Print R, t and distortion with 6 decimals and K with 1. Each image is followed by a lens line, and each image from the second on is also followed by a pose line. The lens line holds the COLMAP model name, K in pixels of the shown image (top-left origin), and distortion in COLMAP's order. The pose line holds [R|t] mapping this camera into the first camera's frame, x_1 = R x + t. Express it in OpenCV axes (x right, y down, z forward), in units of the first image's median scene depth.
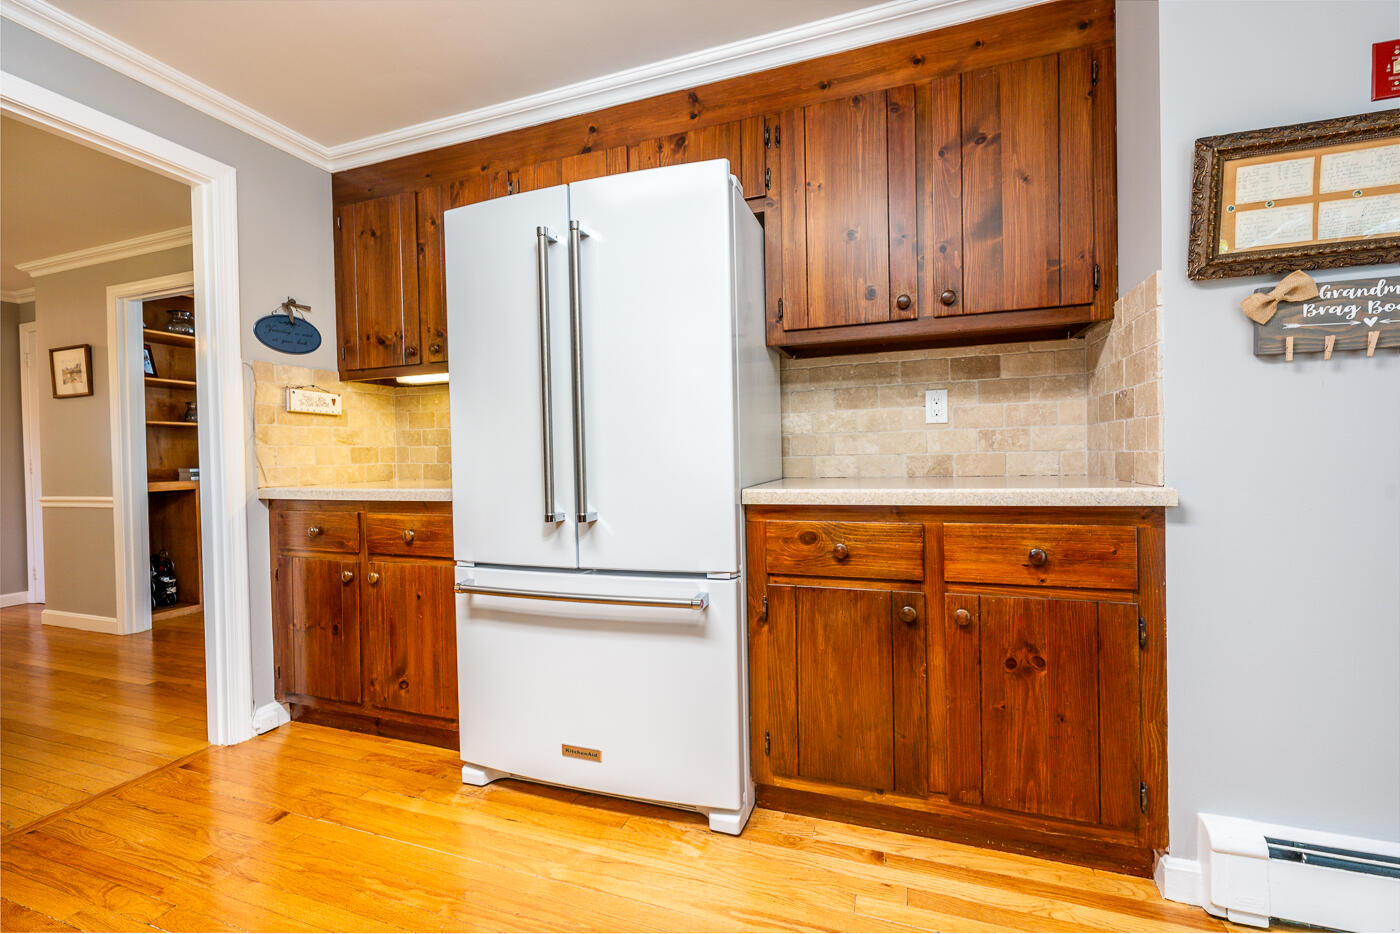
lens RADIAL K [[604.4, 0, 687.2], [0, 604.4, 465.3], [0, 0, 1]] dist [-0.001179, 0.000351]
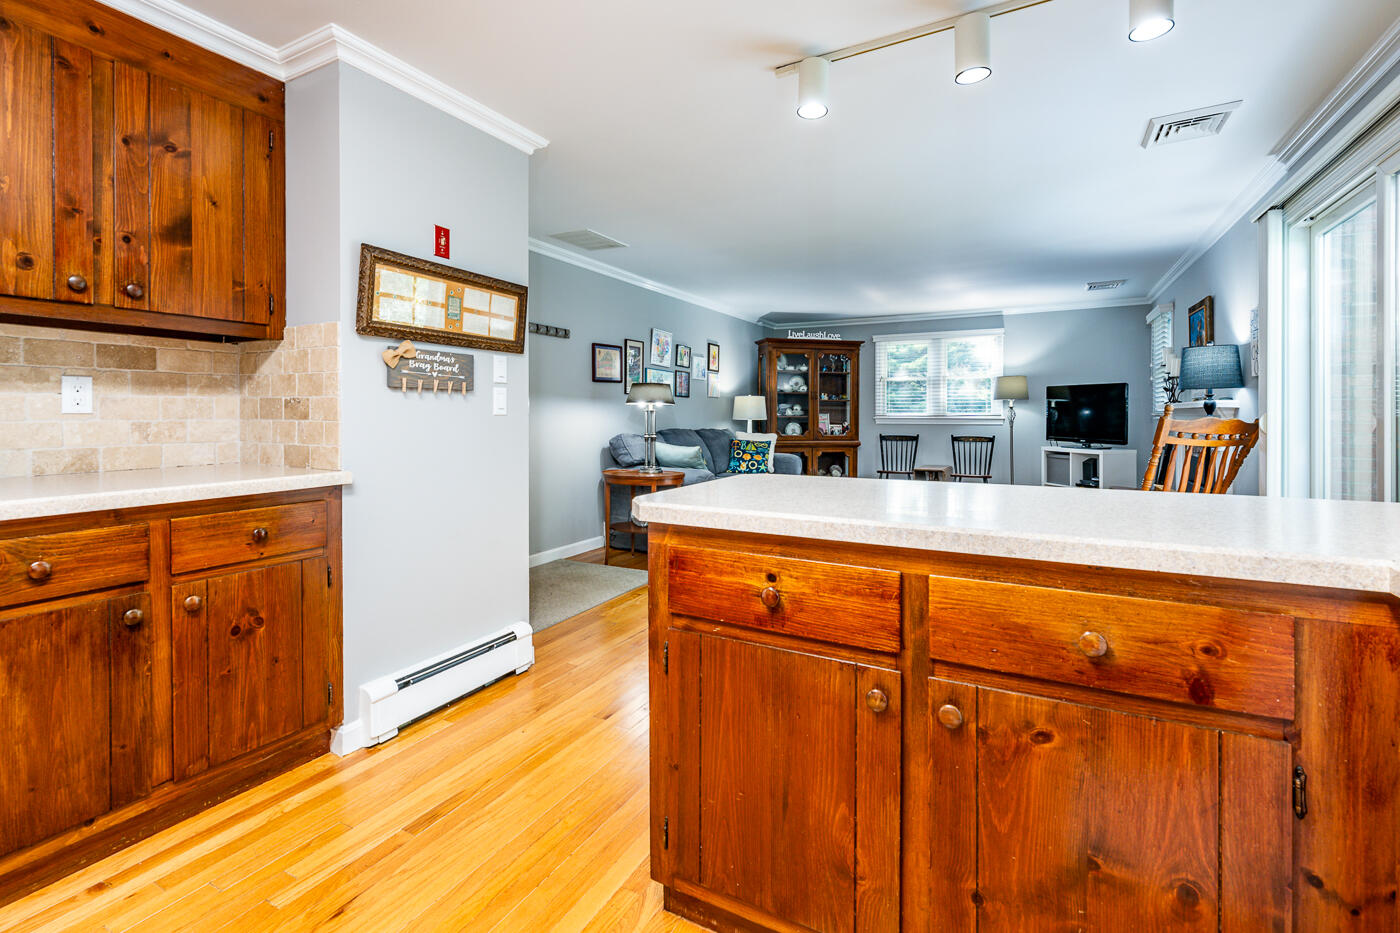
lens RADIAL K [[632.3, 0, 720.4], [0, 632.3, 416.5], [0, 0, 1]] dist [-0.003834, 0.000703]
pose [[0.120984, 0.014073, 0.992555, -0.540842], [0.010503, 0.999825, -0.015456, -0.055206], [-0.992599, 0.012295, 0.120815, -0.079732]]
